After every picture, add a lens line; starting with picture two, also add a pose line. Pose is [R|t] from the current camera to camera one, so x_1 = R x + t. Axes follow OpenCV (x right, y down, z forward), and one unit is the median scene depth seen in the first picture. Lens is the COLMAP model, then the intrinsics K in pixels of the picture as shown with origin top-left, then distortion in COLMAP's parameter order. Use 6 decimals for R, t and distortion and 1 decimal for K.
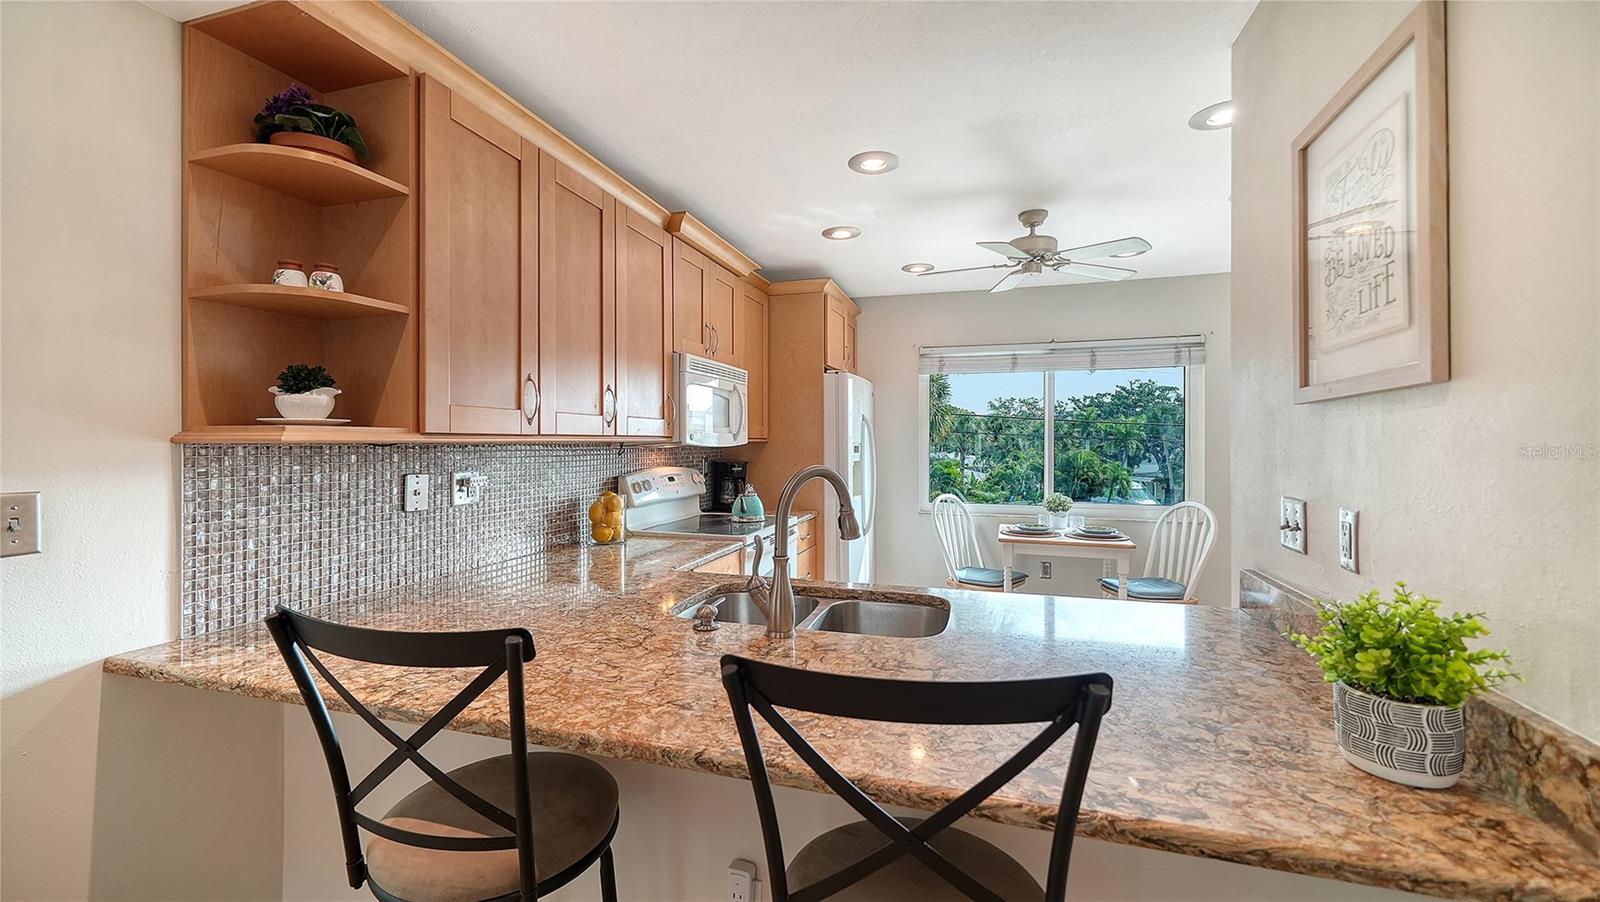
lens RADIAL K [[661.2, 0, 796.2], [0, 661.2, 441.1], [0, 0, 1]] dist [-0.001960, -0.000054]
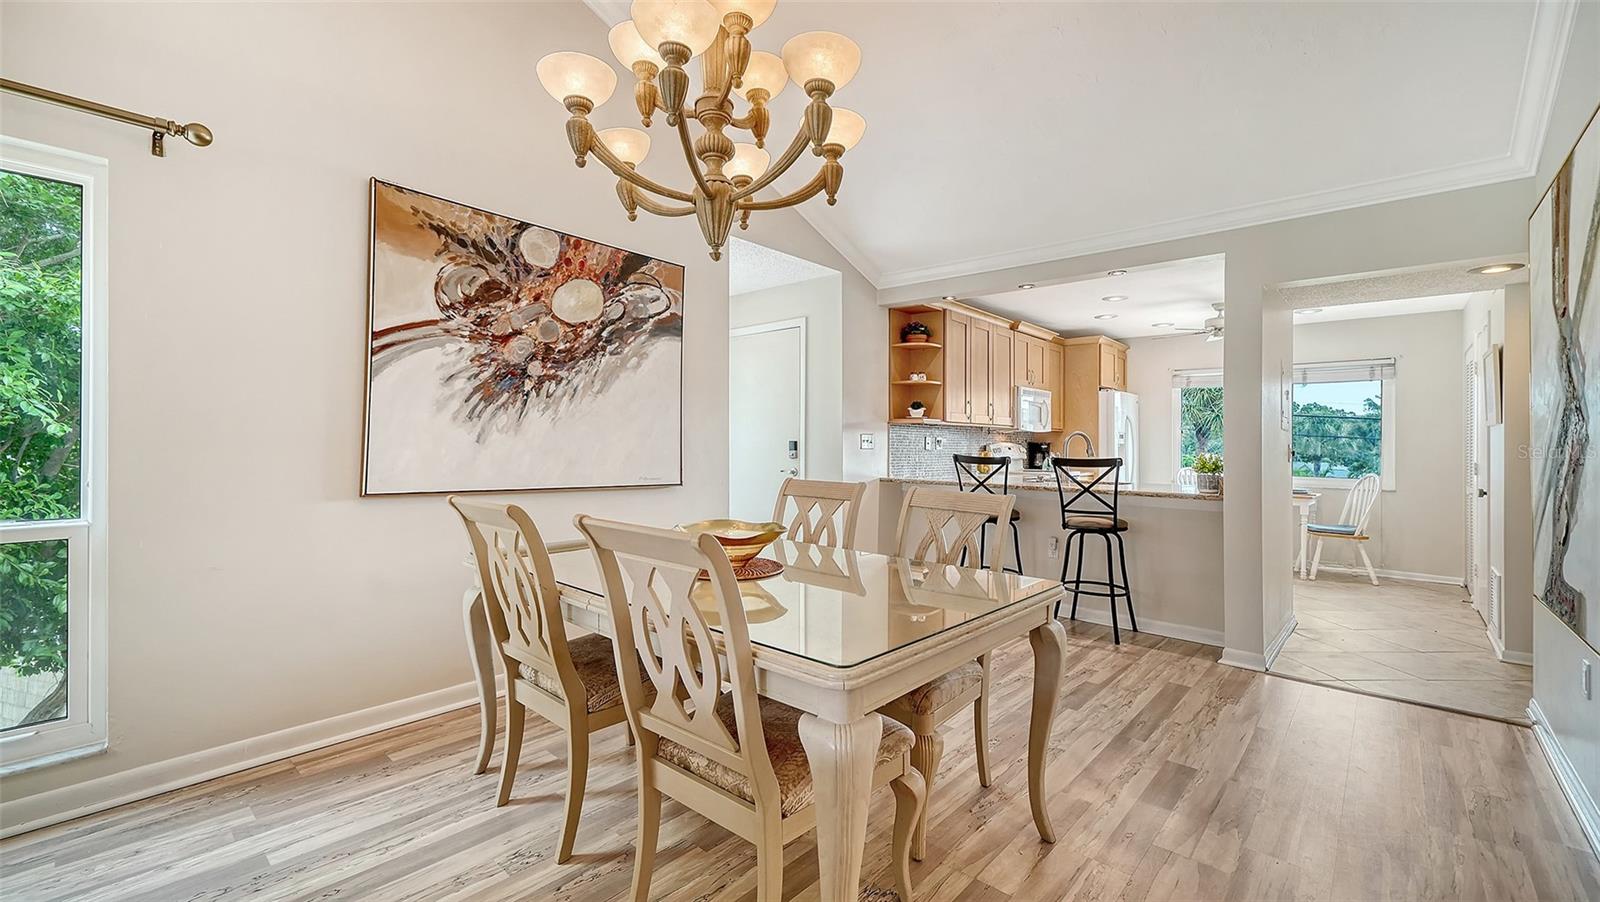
lens RADIAL K [[671.3, 0, 786.2], [0, 671.3, 421.3], [0, 0, 1]] dist [-0.000851, -0.000062]
pose [[0.905171, -0.000947, -0.425046, 0.068678], [-0.013359, 0.999440, -0.030675, 0.055479], [0.424837, 0.033445, 0.904652, -1.291386]]
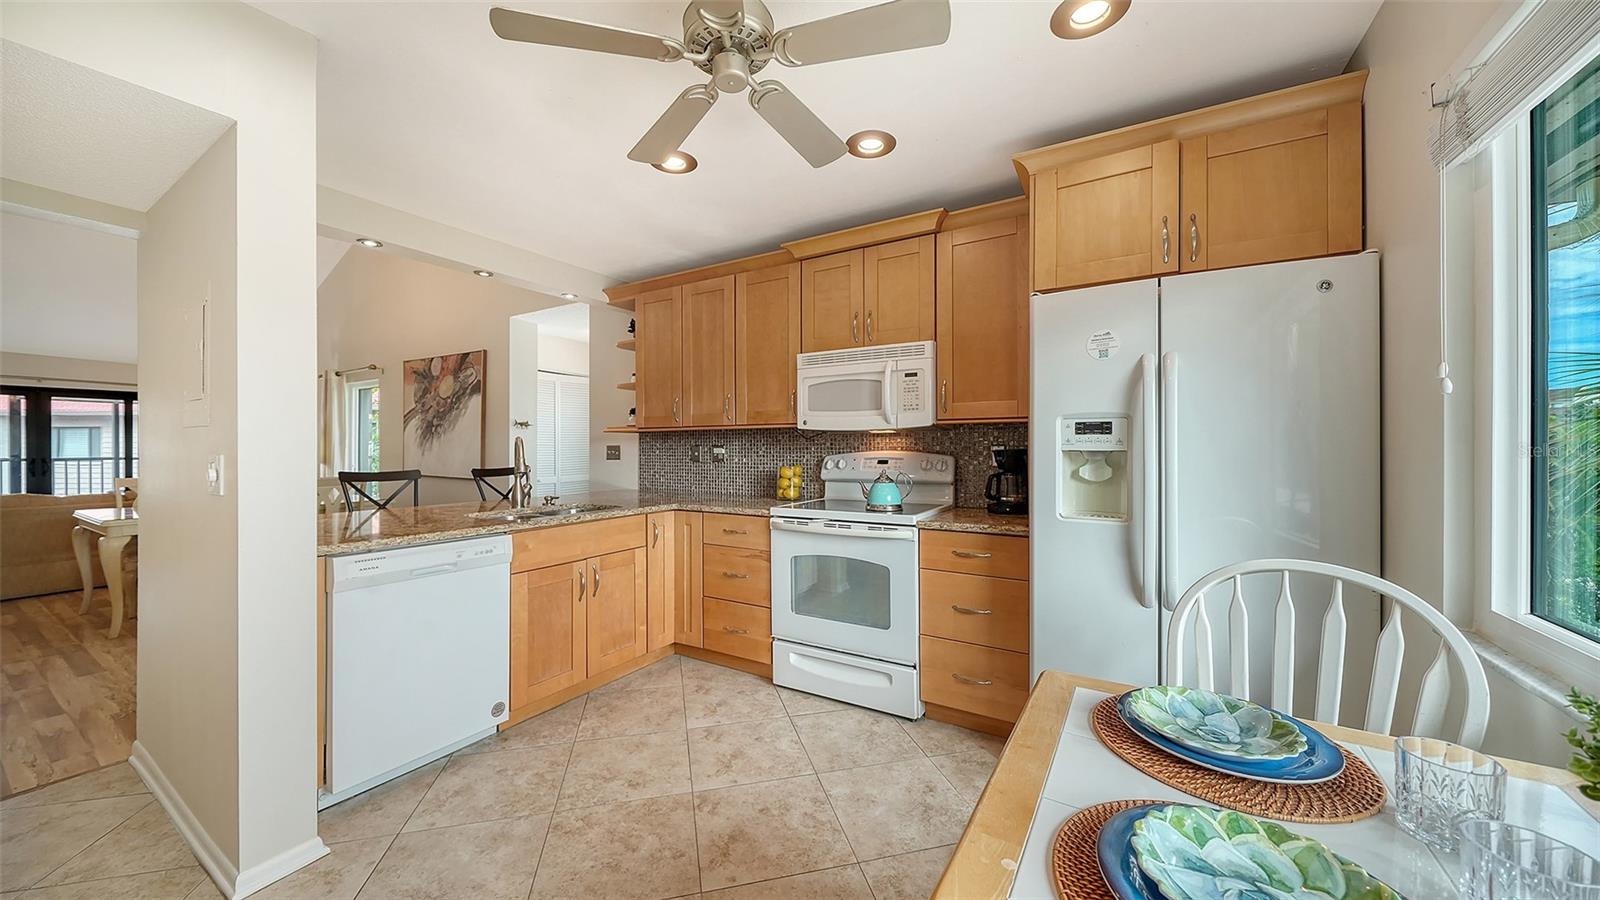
lens RADIAL K [[548.0, 0, 802.0], [0, 548.0, 447.8], [0, 0, 1]] dist [0.000003, 0.000000]
pose [[-0.255211, 0.003628, -0.966879, 0.840239], [0.001046, 0.999993, 0.003476, 0.029986], [0.966885, -0.000124, -0.255213, 1.409291]]
